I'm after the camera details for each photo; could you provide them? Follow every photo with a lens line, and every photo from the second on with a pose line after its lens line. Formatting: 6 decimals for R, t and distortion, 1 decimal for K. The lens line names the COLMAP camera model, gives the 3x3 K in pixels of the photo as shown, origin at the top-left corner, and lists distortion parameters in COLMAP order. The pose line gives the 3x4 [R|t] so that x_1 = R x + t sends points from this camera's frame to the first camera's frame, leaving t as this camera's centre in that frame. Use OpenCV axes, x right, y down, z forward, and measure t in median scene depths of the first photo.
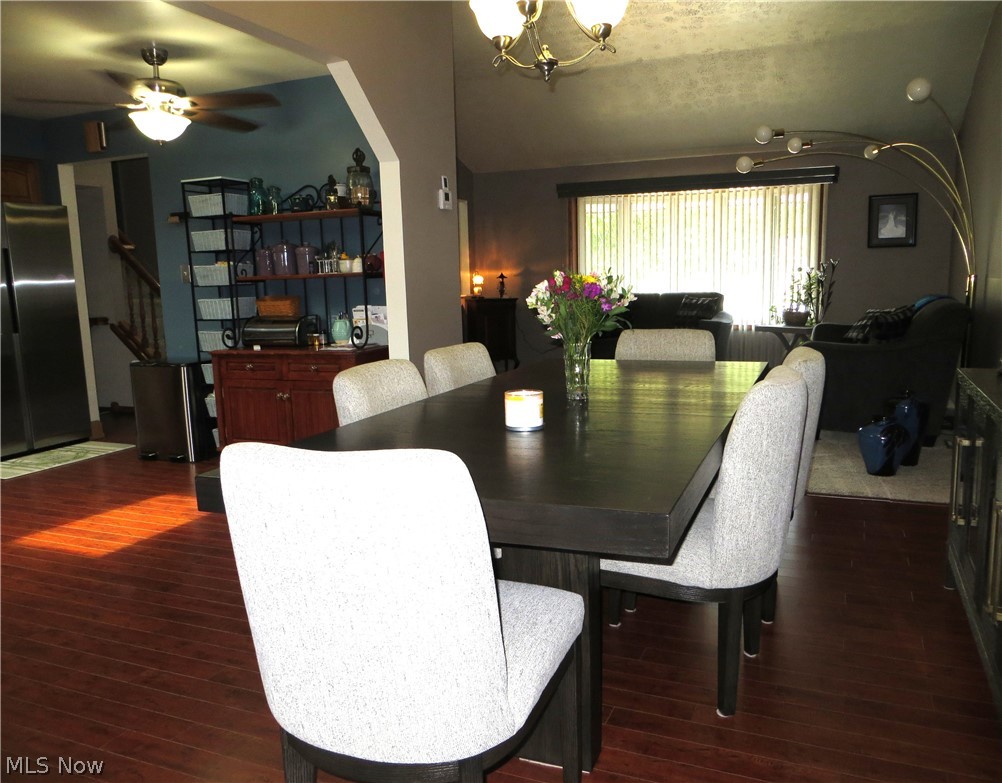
lens RADIAL K [[789.9, 0, 525.5], [0, 789.9, 381.7], [0, 0, 1]] dist [-0.003453, -0.021414]
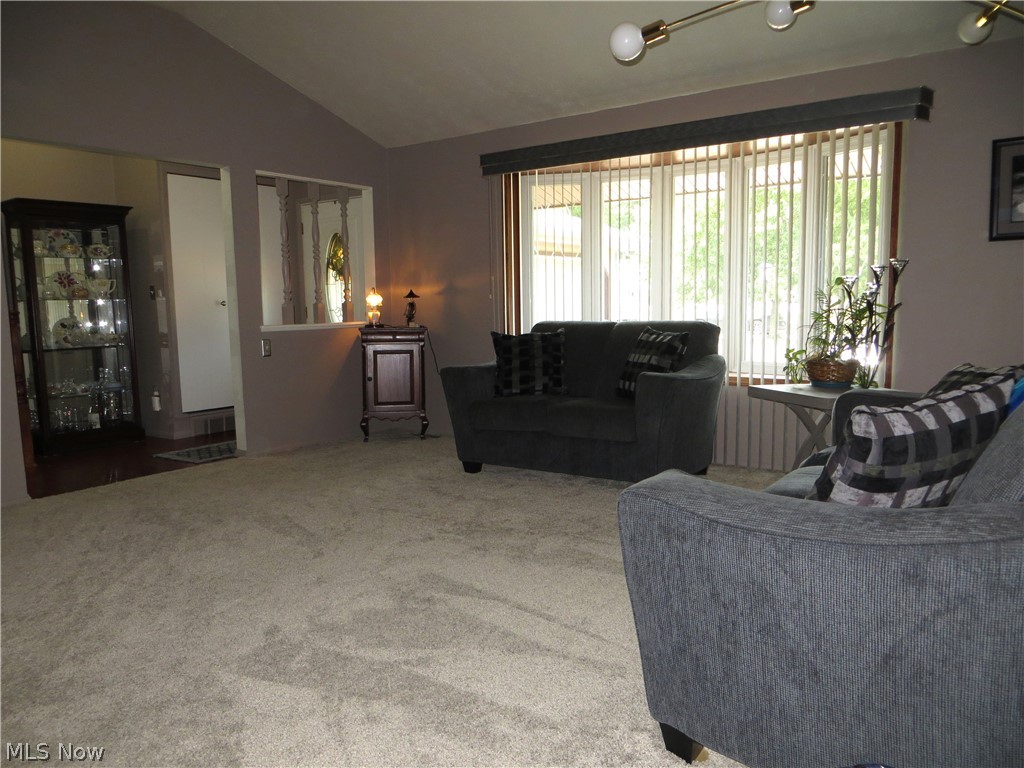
lens RADIAL K [[771.5, 0, 516.1], [0, 771.5, 382.6], [0, 0, 1]] dist [-0.001975, -0.004322]
pose [[0.974190, 0.027450, -0.224056, 0.116298], [-0.033058, 0.999226, -0.021313, -0.025635], [0.223297, 0.028170, 0.974343, 0.206076]]
